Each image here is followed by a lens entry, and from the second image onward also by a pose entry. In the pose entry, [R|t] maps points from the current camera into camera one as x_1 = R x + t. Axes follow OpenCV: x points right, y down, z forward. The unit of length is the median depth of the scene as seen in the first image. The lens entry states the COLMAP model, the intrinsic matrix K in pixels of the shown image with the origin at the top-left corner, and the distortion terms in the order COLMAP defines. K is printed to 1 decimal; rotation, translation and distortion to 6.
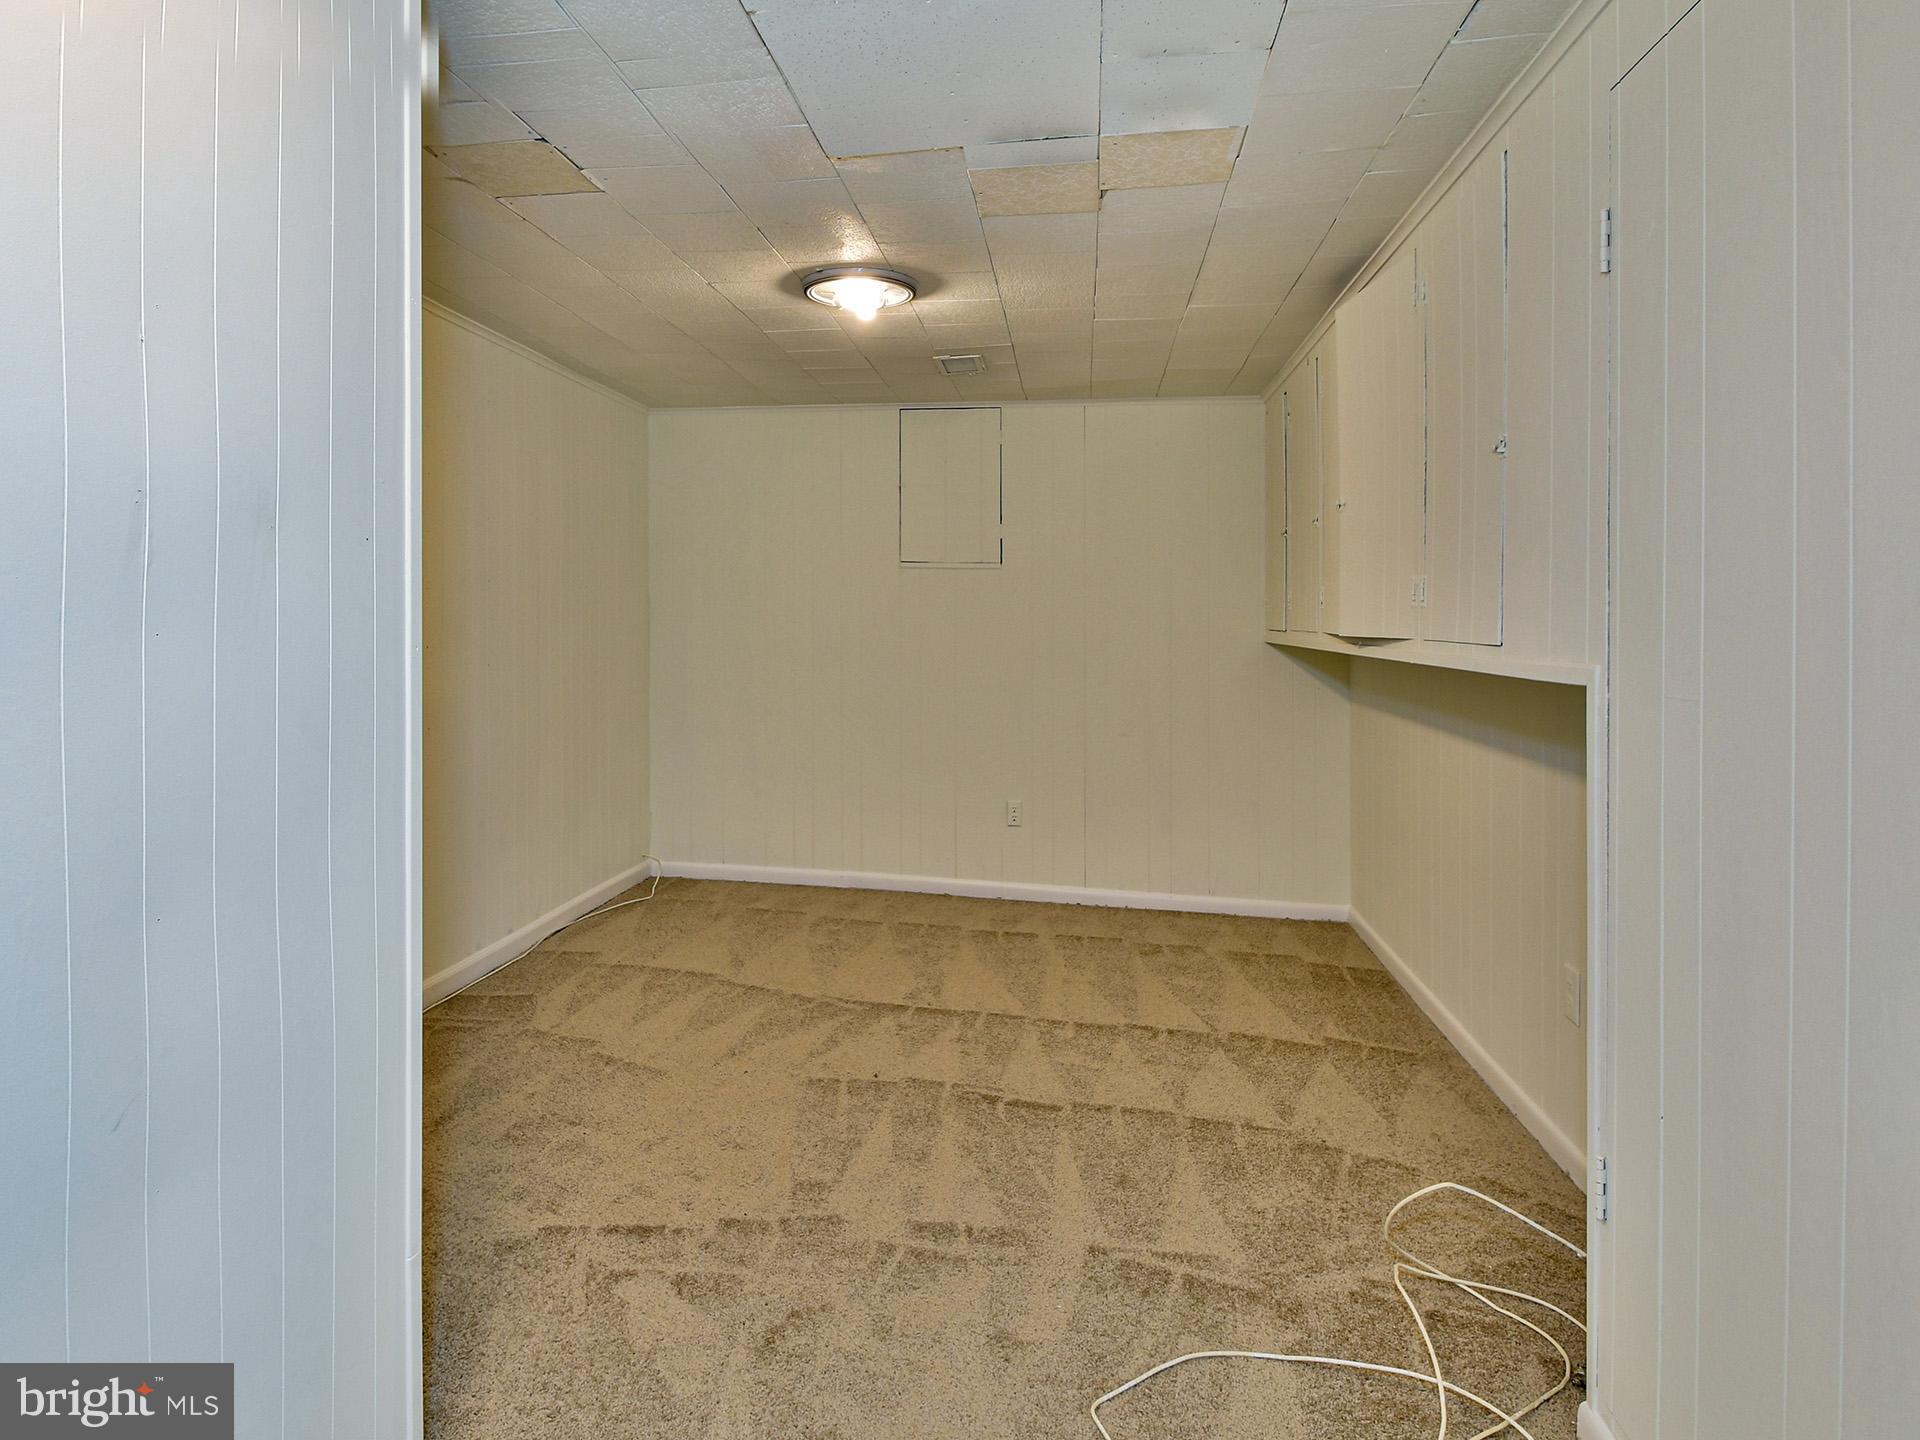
lens RADIAL K [[1021.5, 0, 955.3], [0, 1021.5, 729.1], [0, 0, 1]] dist [0.001427, -0.004858]
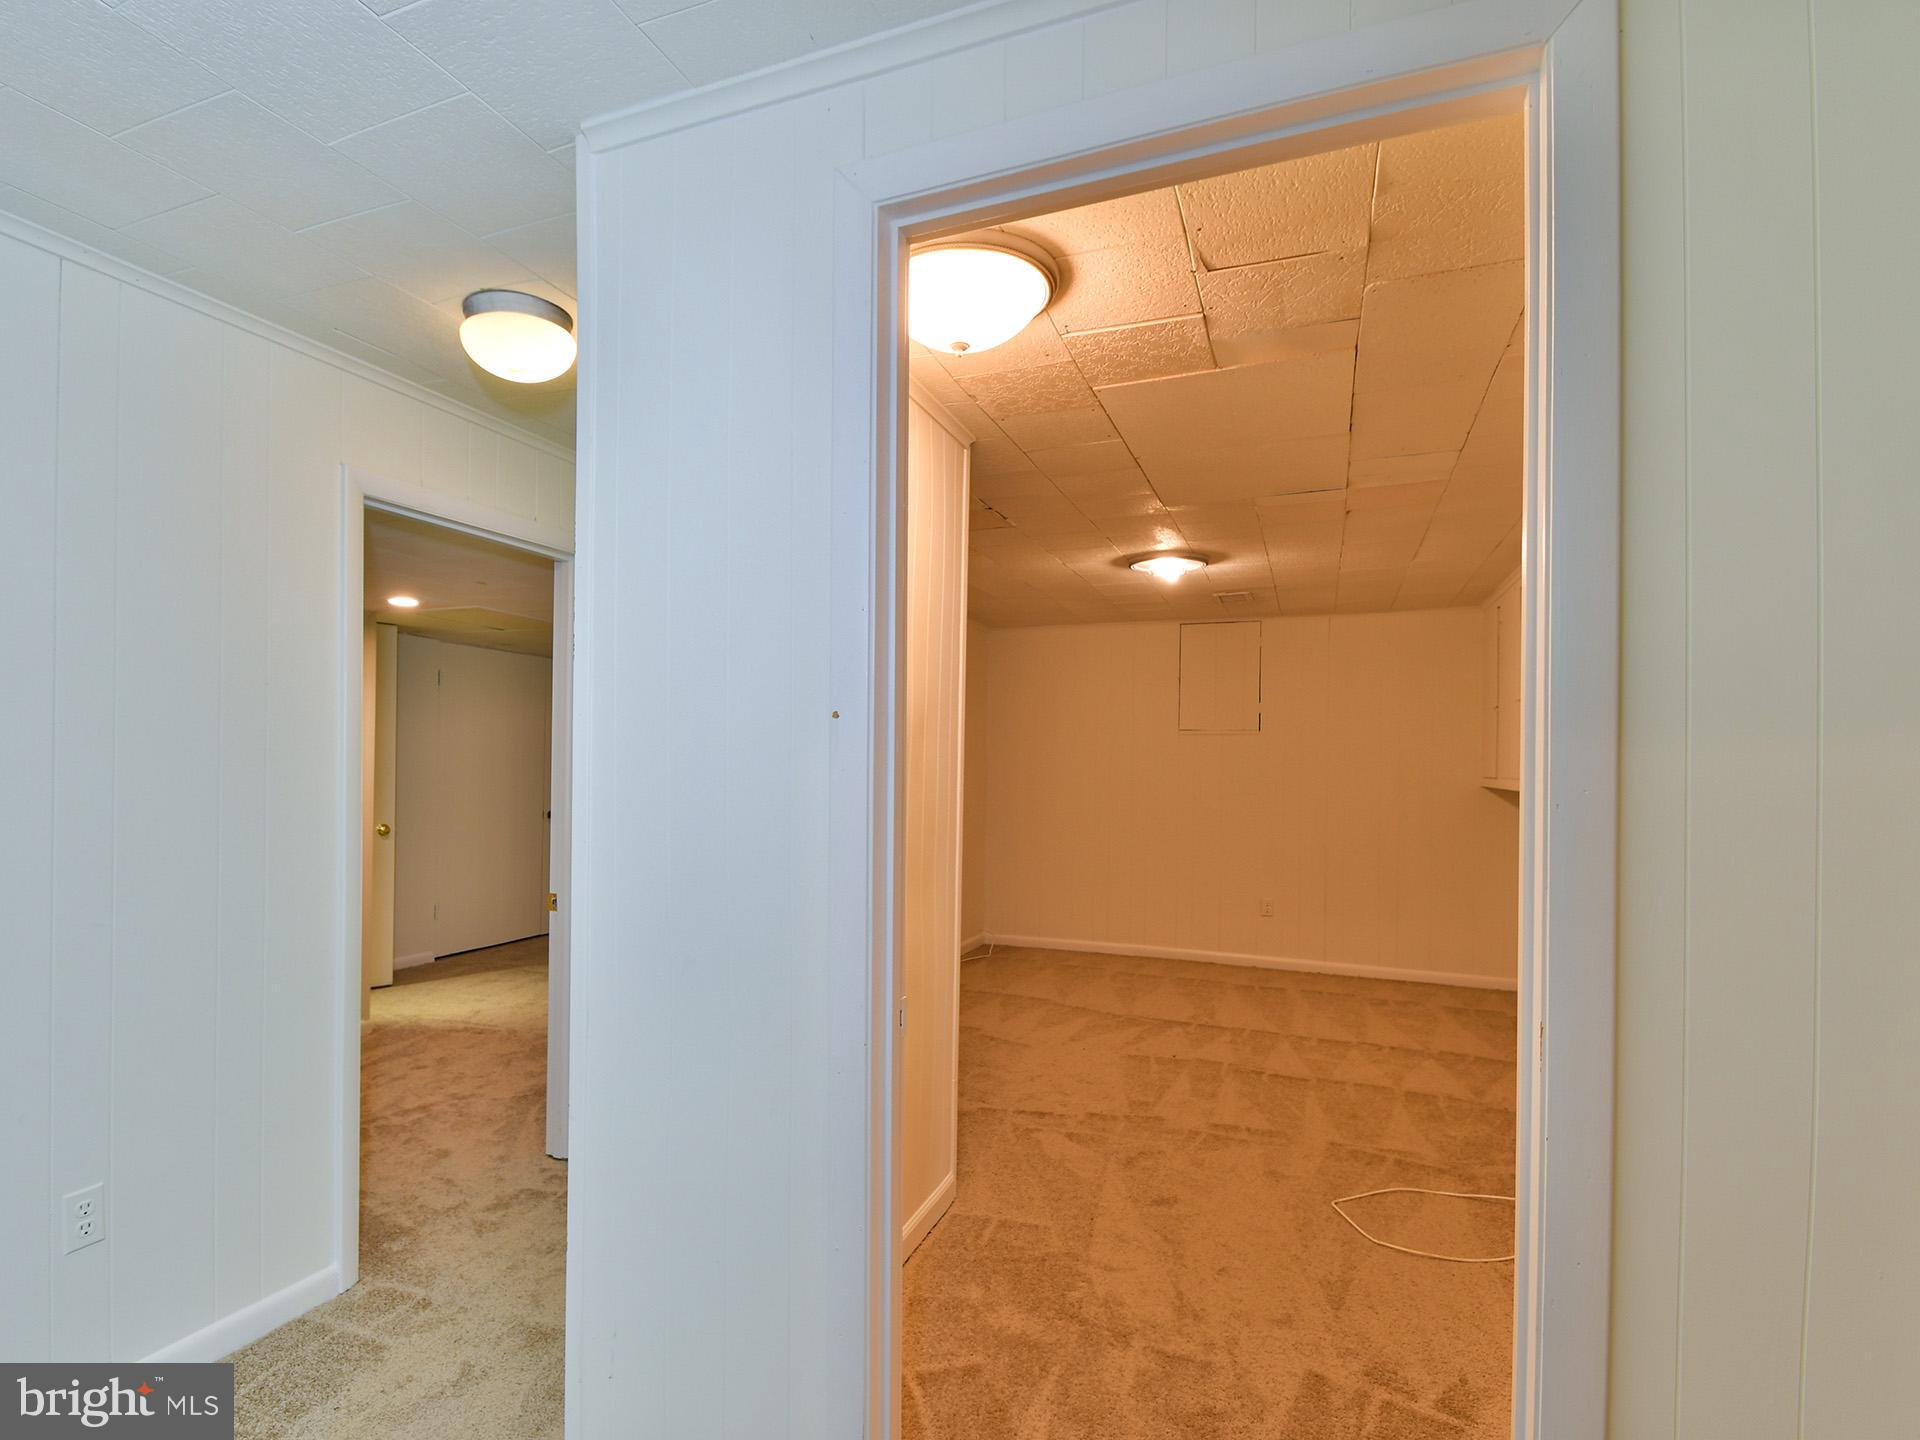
lens RADIAL K [[930.8, 0, 945.3], [0, 930.8, 730.2], [0, 0, 1]] dist [-0.016318, -0.000762]
pose [[0.966550, -0.015630, -0.256003, -0.050689], [-0.023028, 0.988822, -0.147315, 0.086089], [0.255443, 0.148283, 0.955385, -0.462464]]
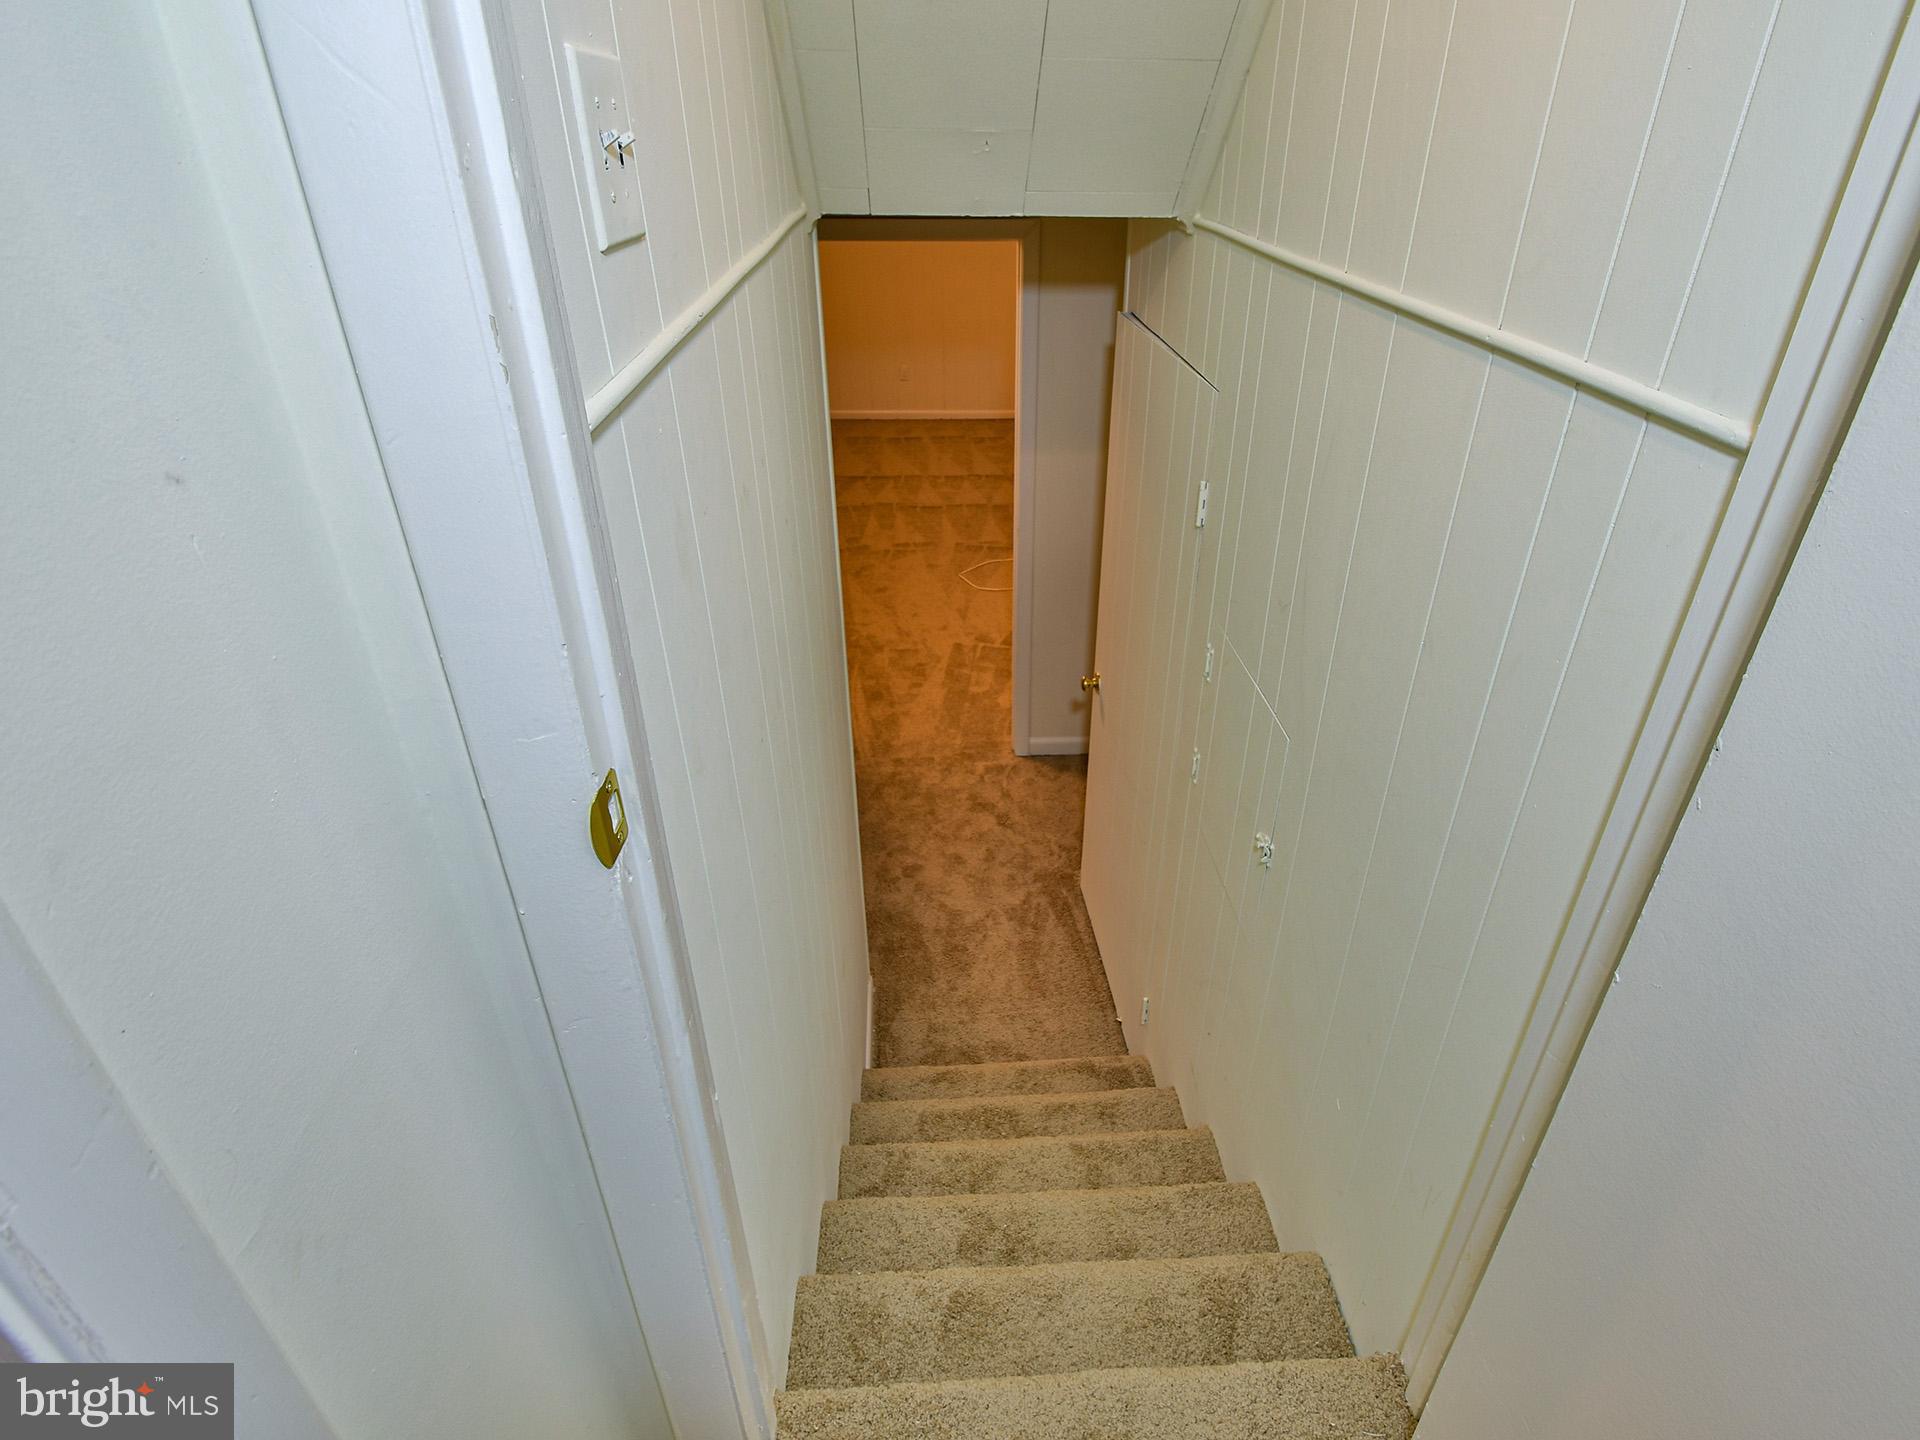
lens RADIAL K [[1021.5, 0, 960.2], [0, 1021.5, 719.4], [0, 0, 1]] dist [0.001427, -0.004858]
pose [[0.986220, -0.115739, 0.118215, -0.207412], [0.050718, 0.891657, 0.449861, -0.283980], [-0.157474, -0.437666, 0.885240, -1.435108]]
